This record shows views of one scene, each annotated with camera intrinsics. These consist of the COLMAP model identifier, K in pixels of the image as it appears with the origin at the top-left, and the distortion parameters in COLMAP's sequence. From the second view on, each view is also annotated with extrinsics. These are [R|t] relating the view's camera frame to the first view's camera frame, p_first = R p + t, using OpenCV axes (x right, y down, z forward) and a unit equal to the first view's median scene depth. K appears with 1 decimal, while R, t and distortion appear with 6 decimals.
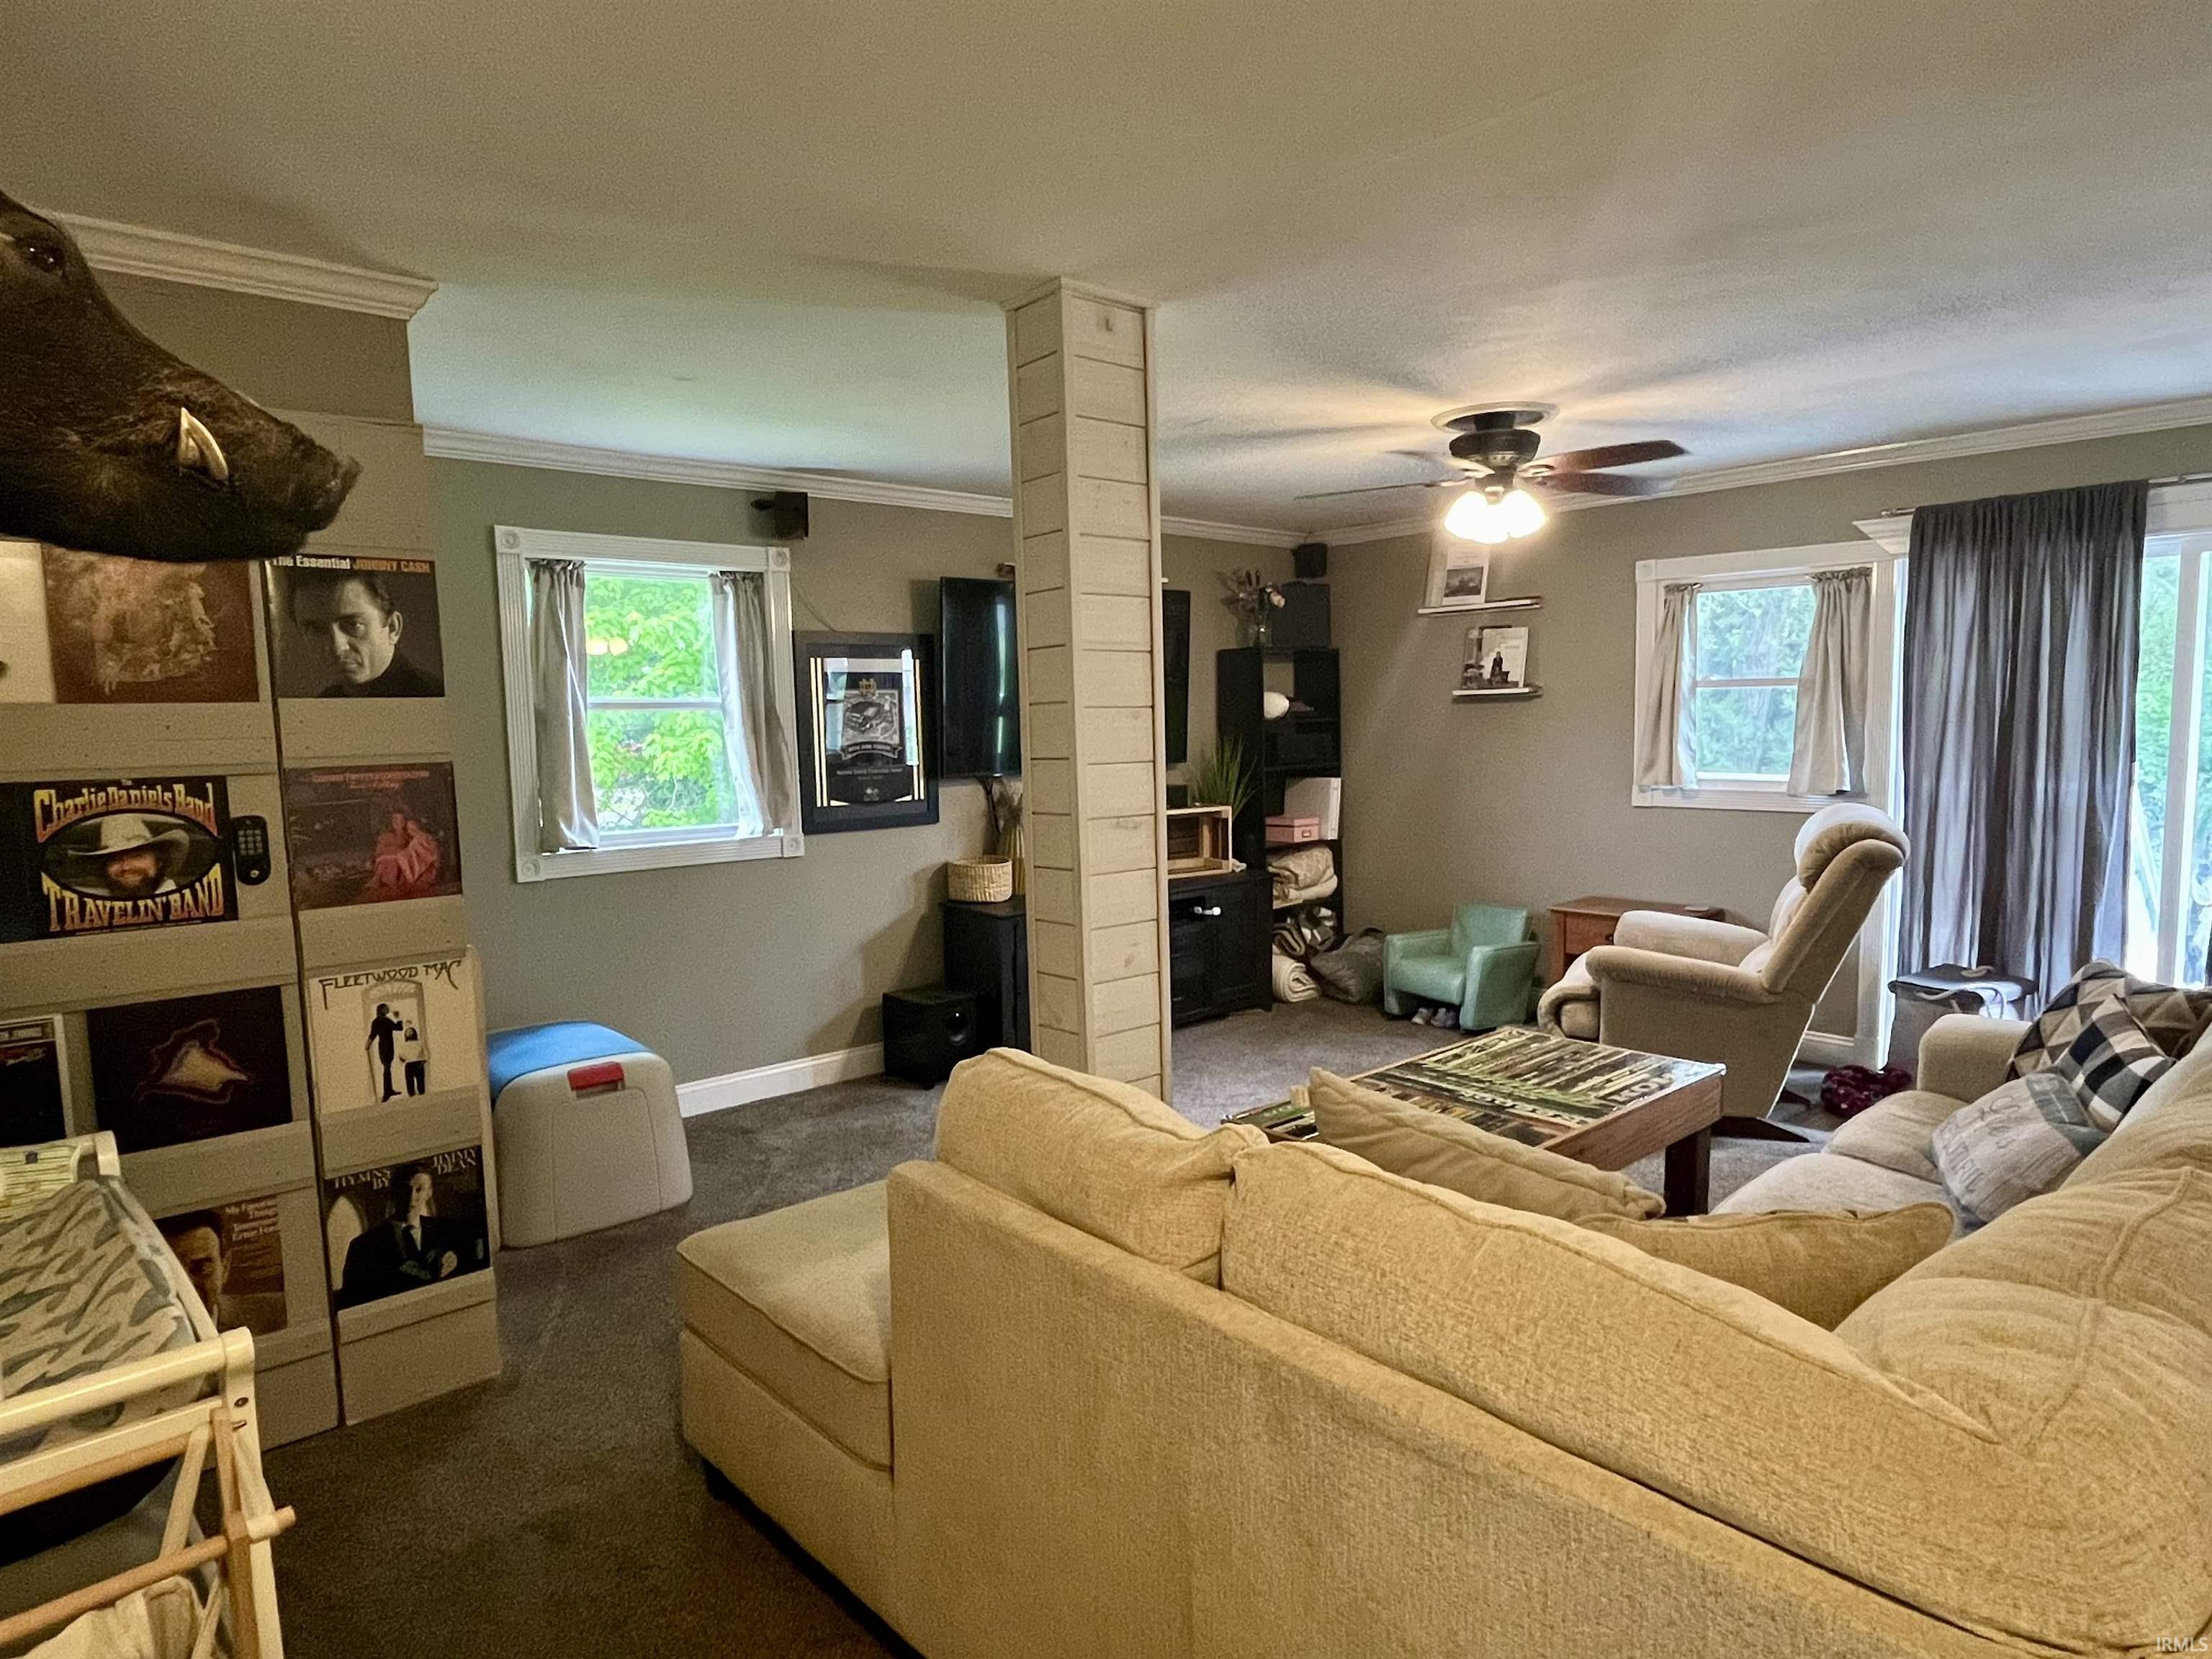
lens RADIAL K [[1308.0, 0, 1106.0], [0, 1308.0, 829.5], [0, 0, 1]] dist [-0.007918, -0.000712]
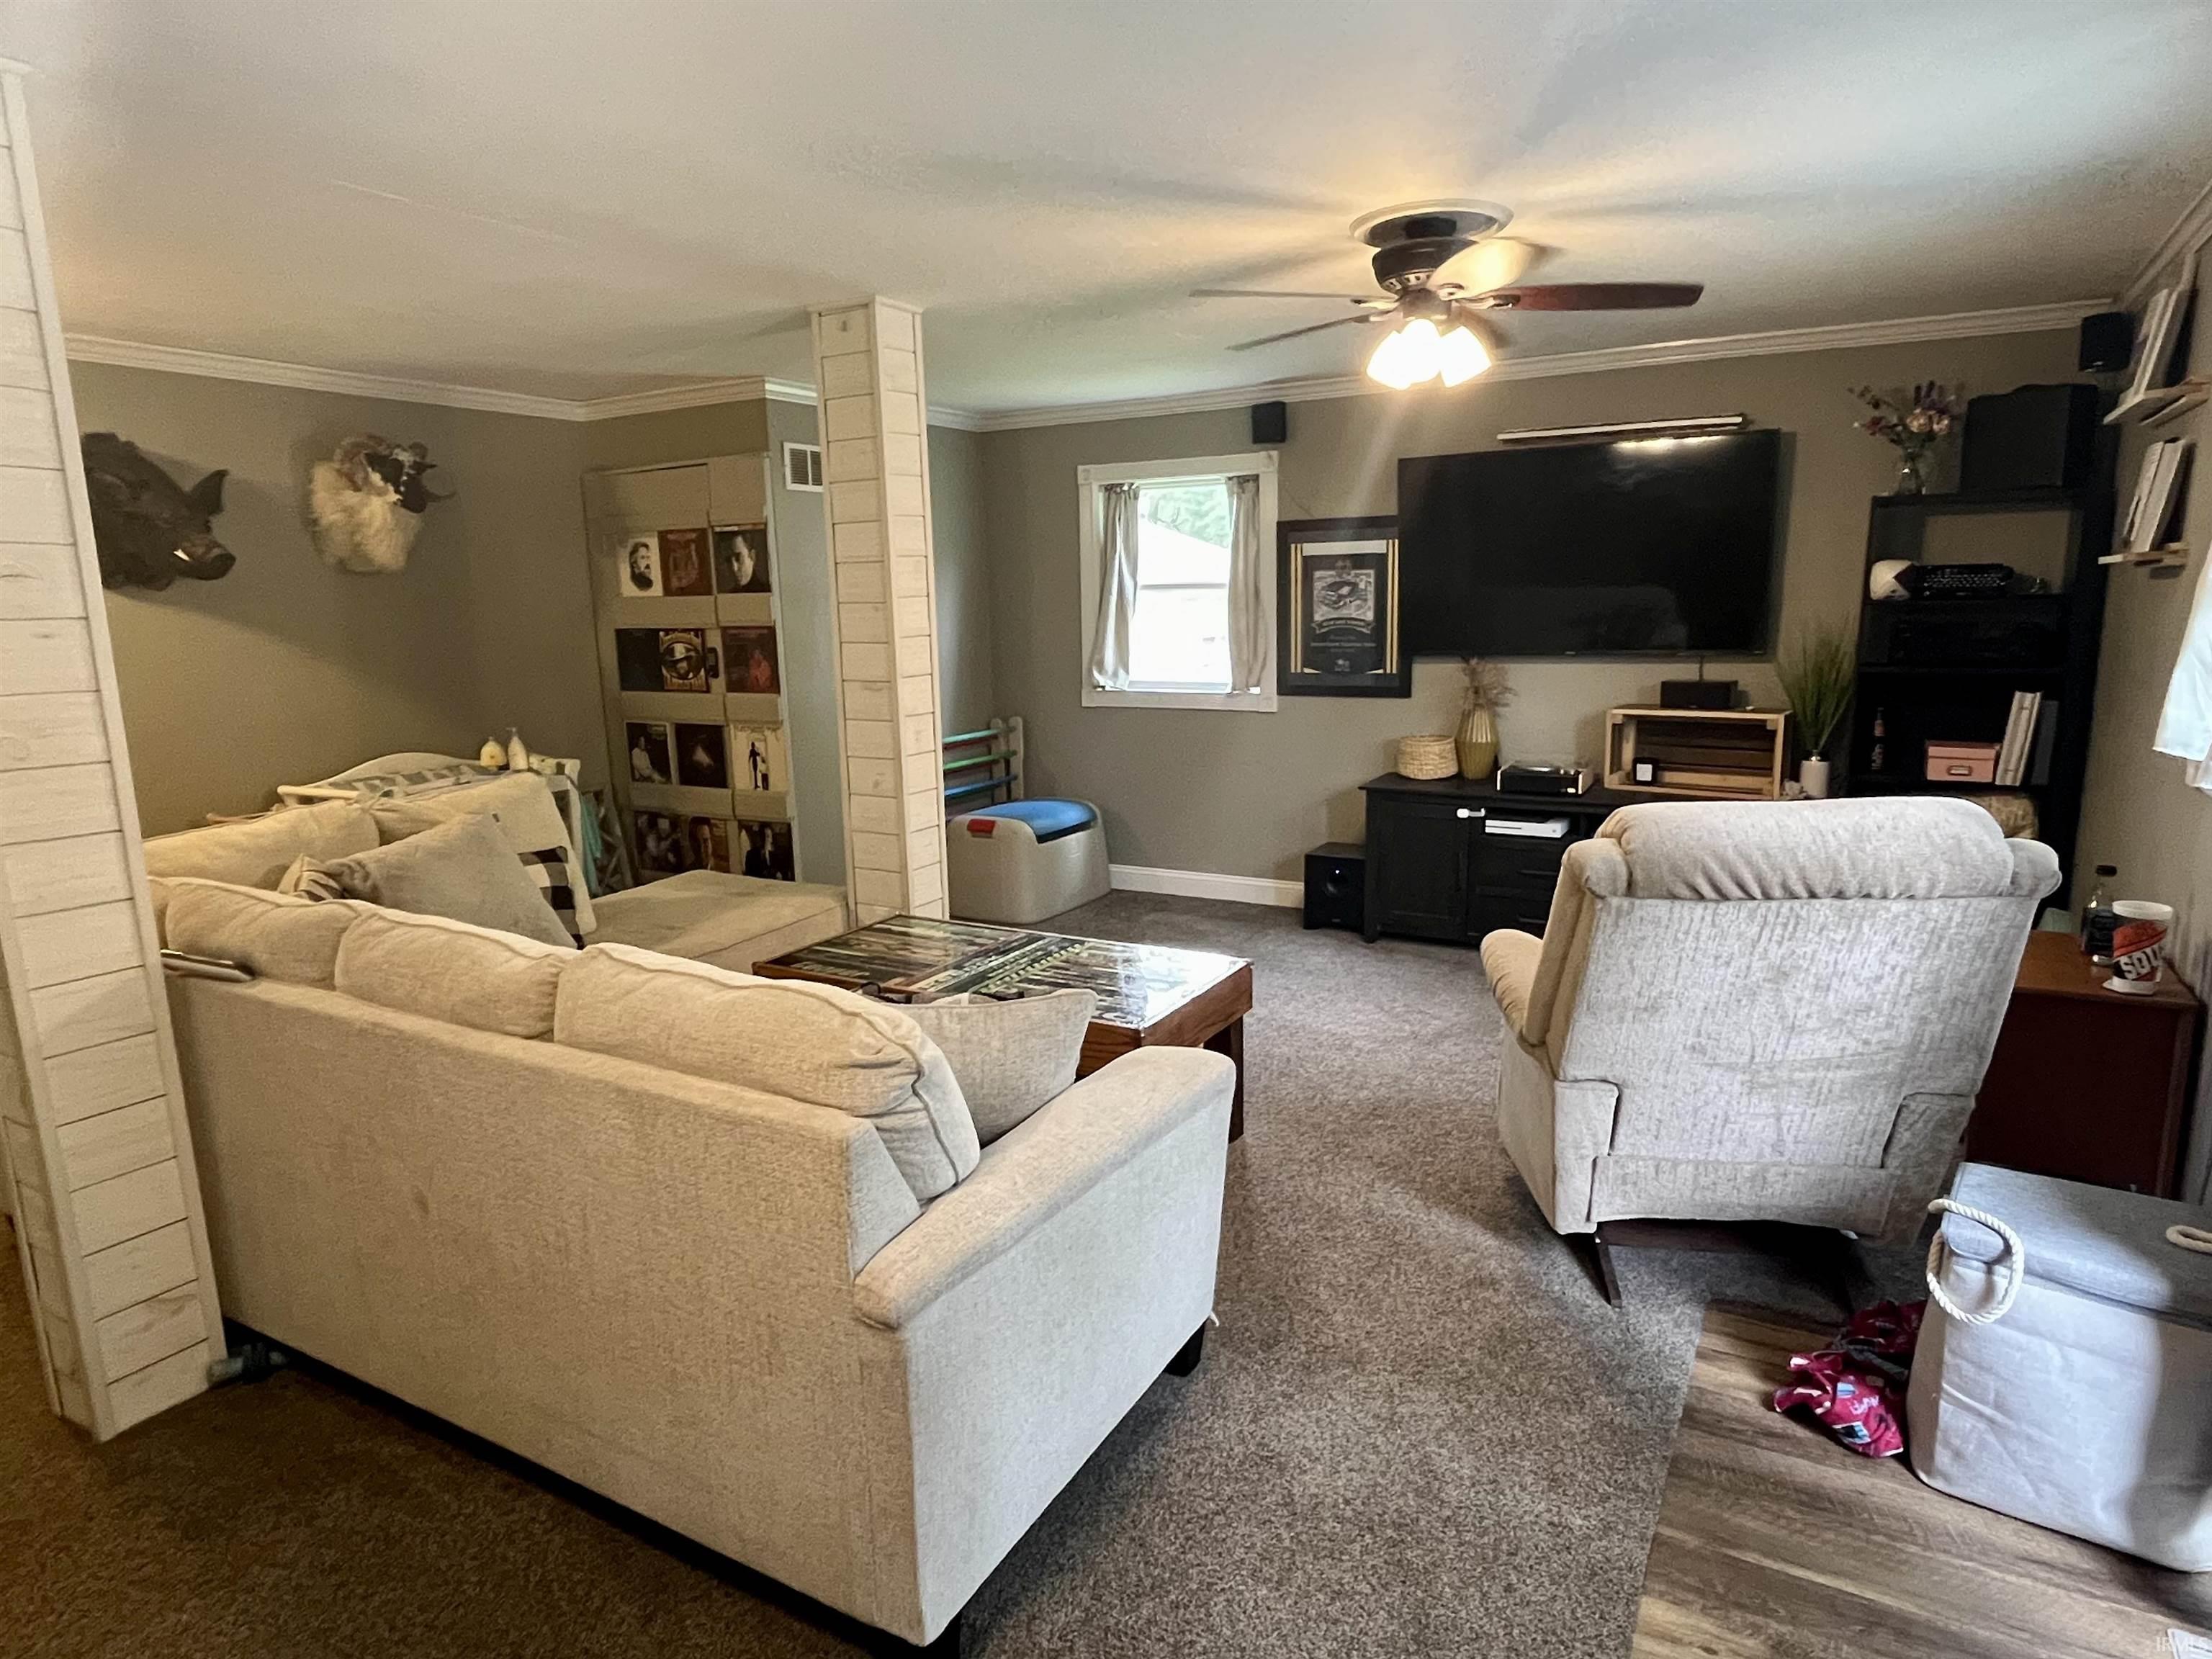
lens RADIAL K [[1308.0, 0, 1106.0], [0, 1308.0, 829.5], [0, 0, 1]] dist [-0.007918, -0.000712]
pose [[0.302096, 0.180138, -0.936103, 1.290519], [-0.070991, 0.983508, 0.166350, -0.093996], [0.950631, 0.016201, 0.309902, 0.726363]]
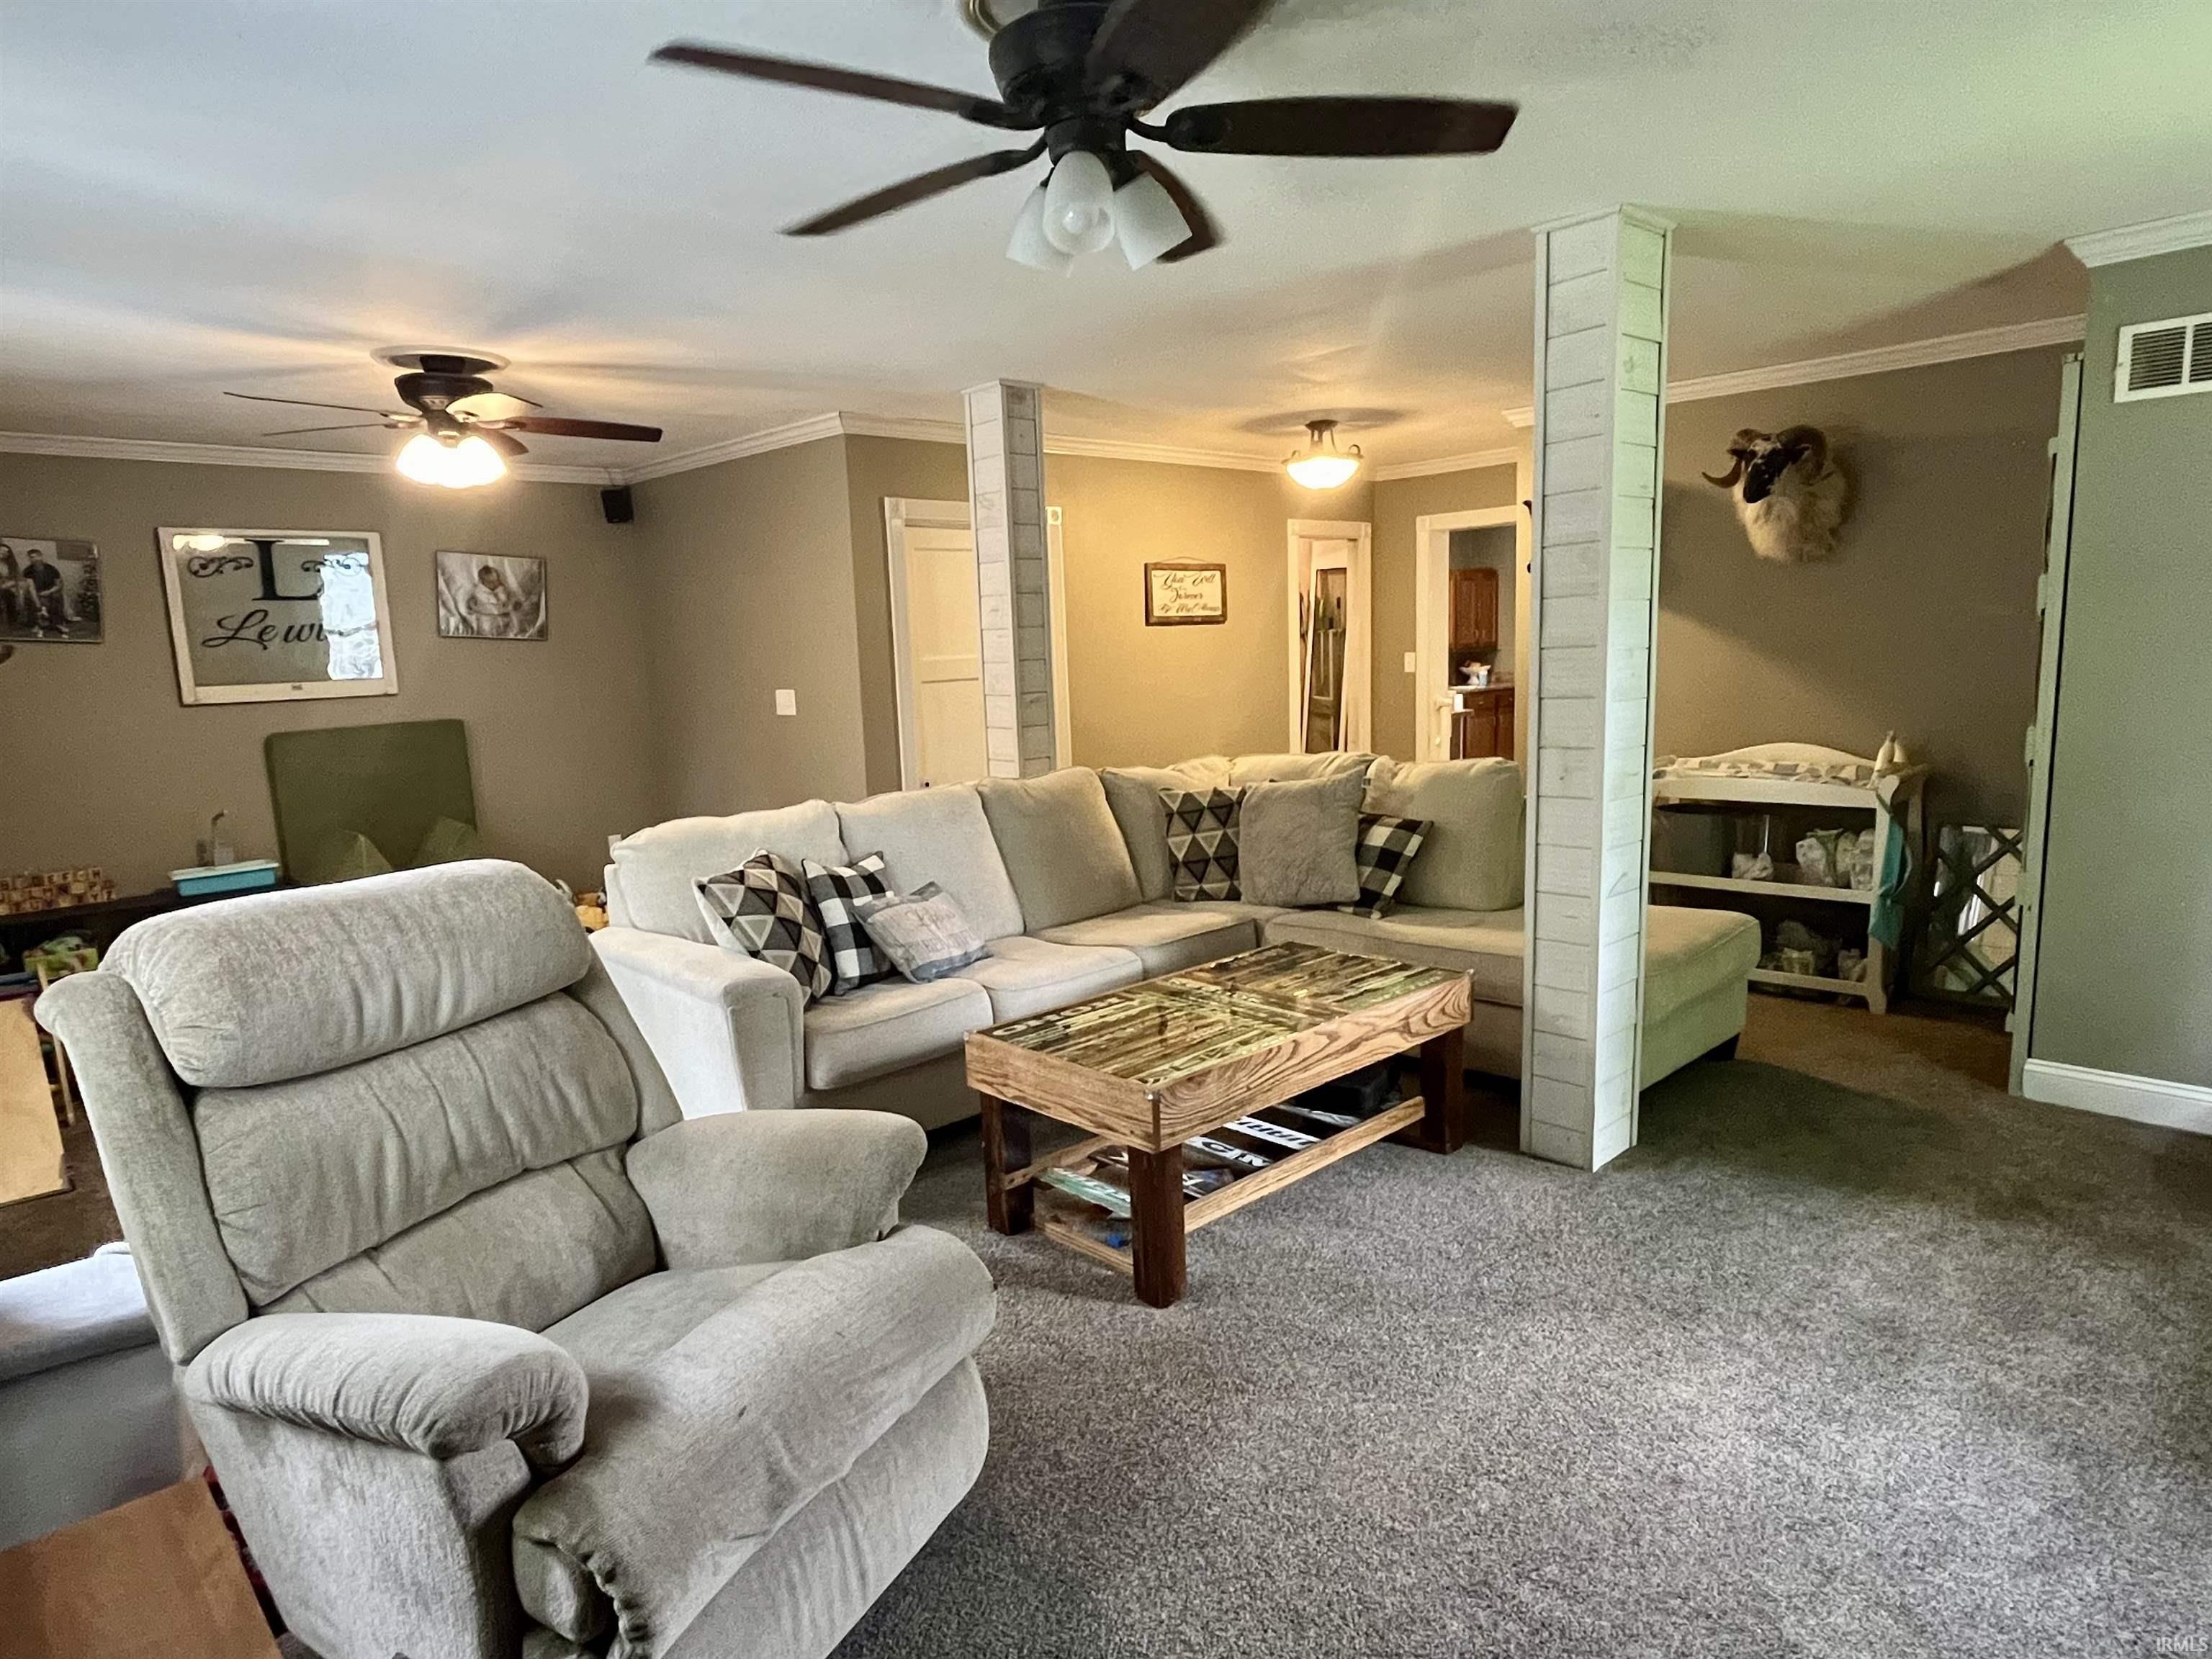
lens RADIAL K [[1308.0, 0, 1106.0], [0, 1308.0, 829.5], [0, 0, 1]] dist [-0.007918, -0.000712]
pose [[-0.997614, 0.063795, -0.026386, 0.400363], [0.055360, 0.967596, 0.246359, -0.184950], [0.041248, 0.244310, -0.968819, 1.916354]]
